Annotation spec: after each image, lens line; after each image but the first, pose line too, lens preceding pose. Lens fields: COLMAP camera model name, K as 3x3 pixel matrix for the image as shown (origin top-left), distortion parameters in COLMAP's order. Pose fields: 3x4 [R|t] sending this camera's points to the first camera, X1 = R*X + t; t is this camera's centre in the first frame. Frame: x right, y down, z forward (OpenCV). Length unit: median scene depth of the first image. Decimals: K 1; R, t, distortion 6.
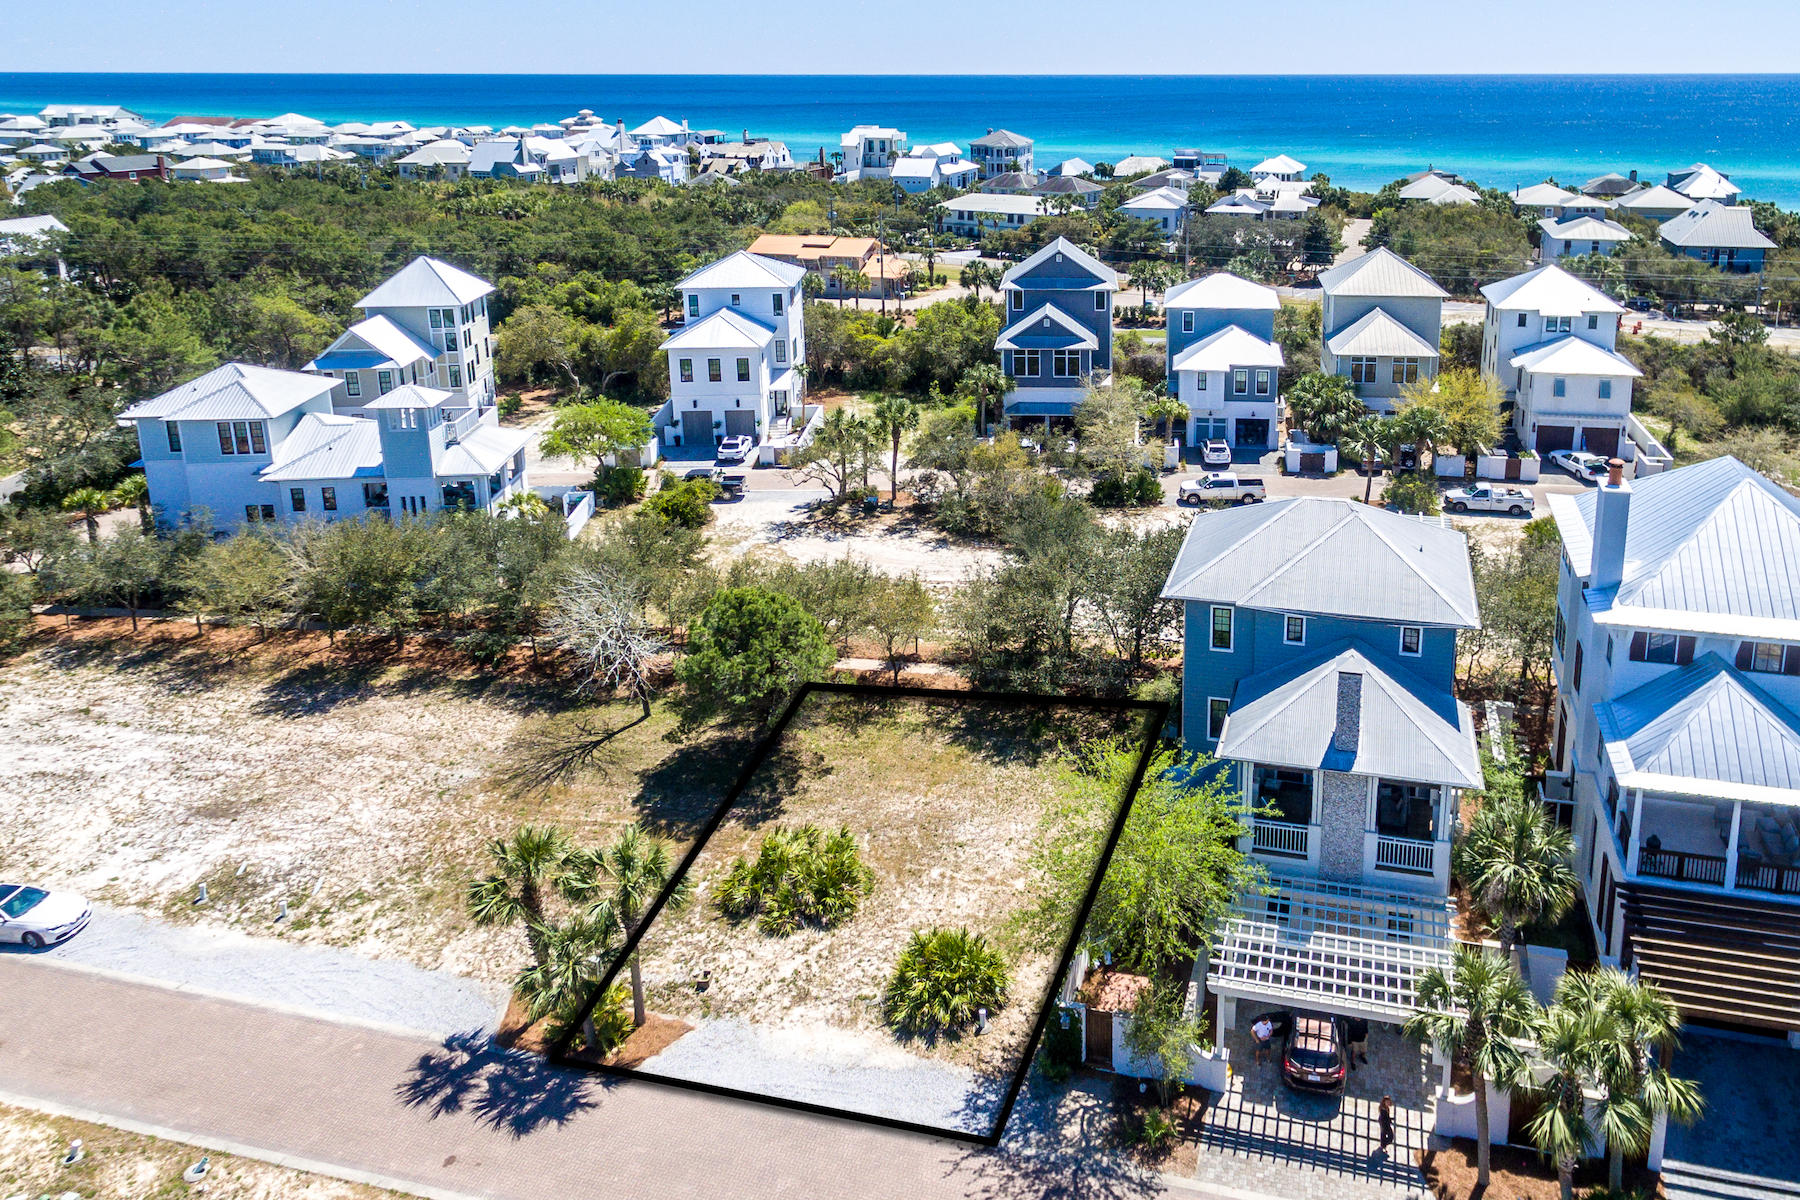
lens RADIAL K [[1287.4, 0, 1058.6], [0, 1287.4, 425.1], [0, 0, 1]] dist [0.001938, 0.003913]
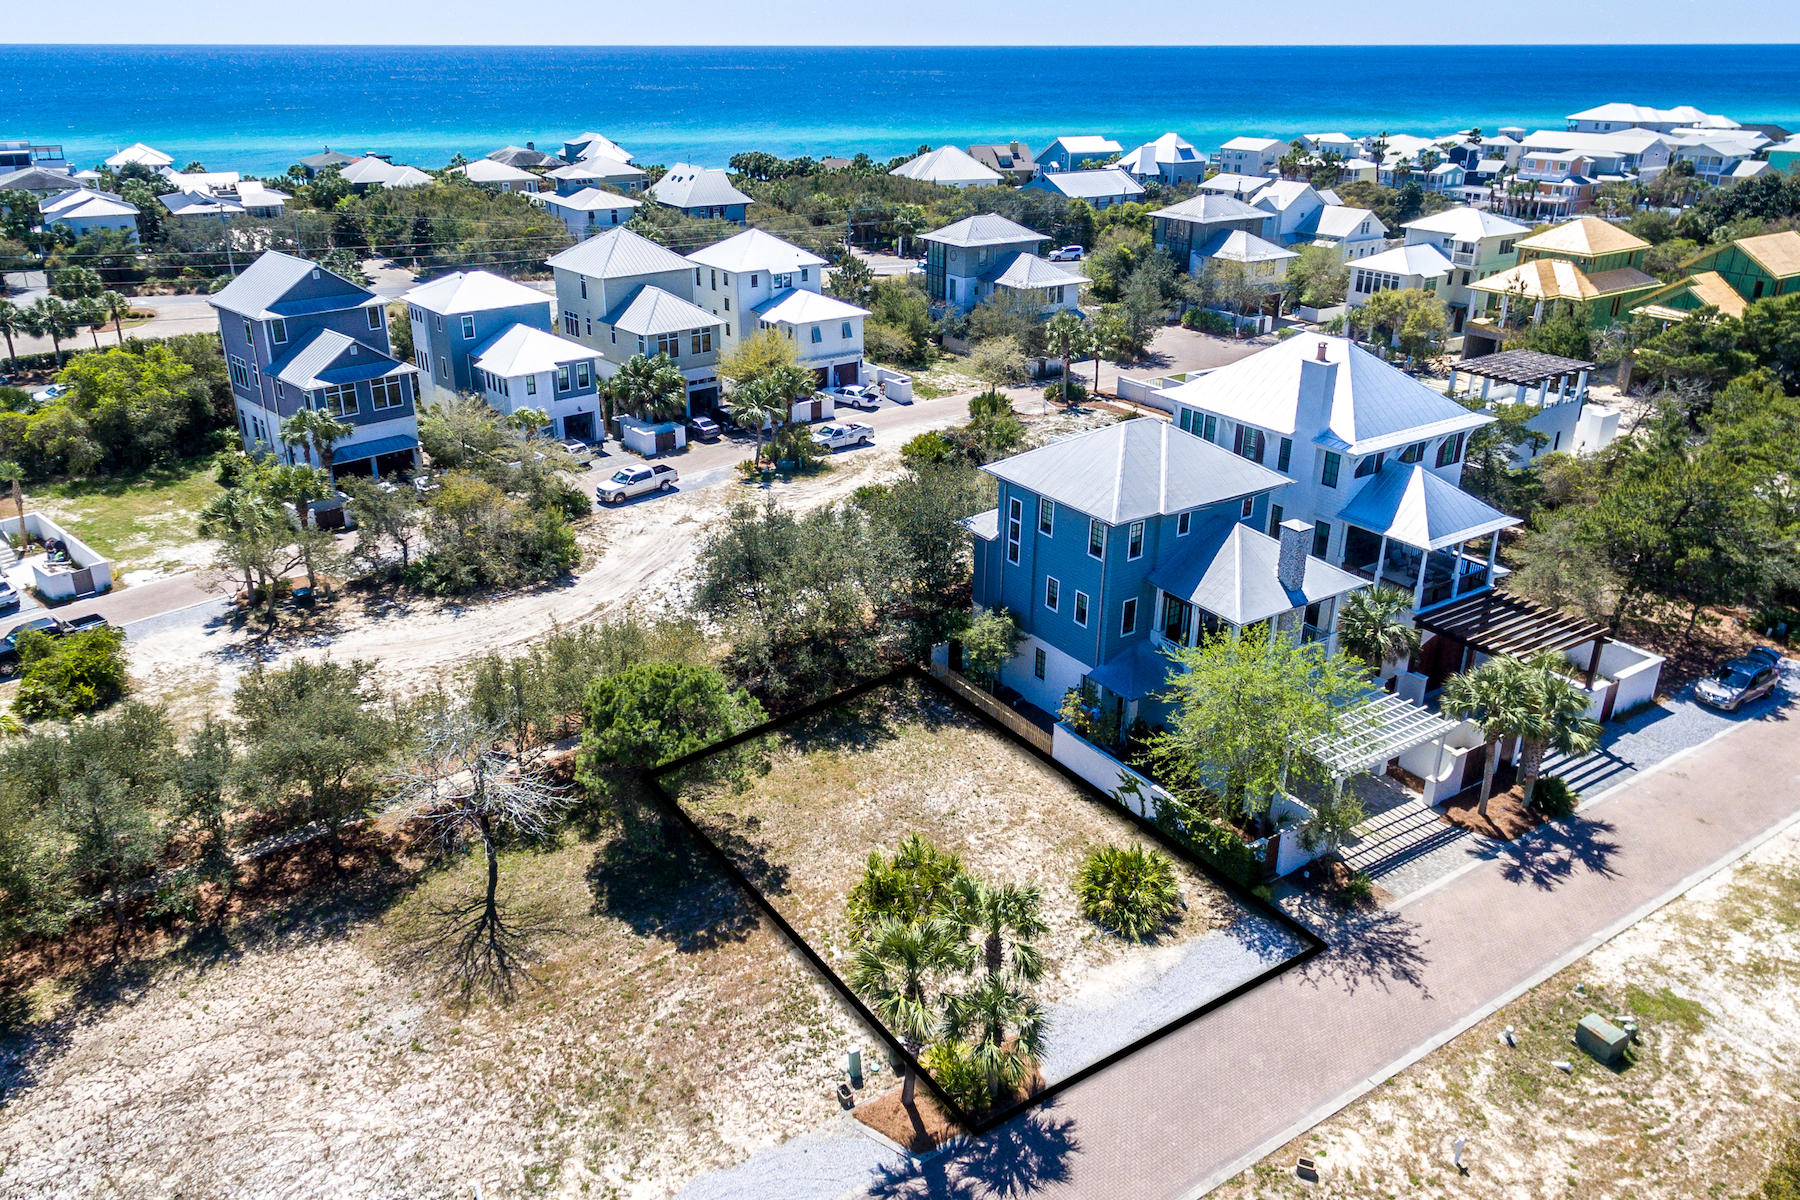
lens RADIAL K [[1287.4, 0, 805.2], [0, 1287.4, 595.3], [0, 0, 1]] dist [0.001938, 0.003913]
pose [[0.691484, -0.283091, 0.664612, -0.423319], [0.189058, 0.958868, 0.211727, -0.048110], [-0.697214, -0.020756, 0.716563, 0.173396]]
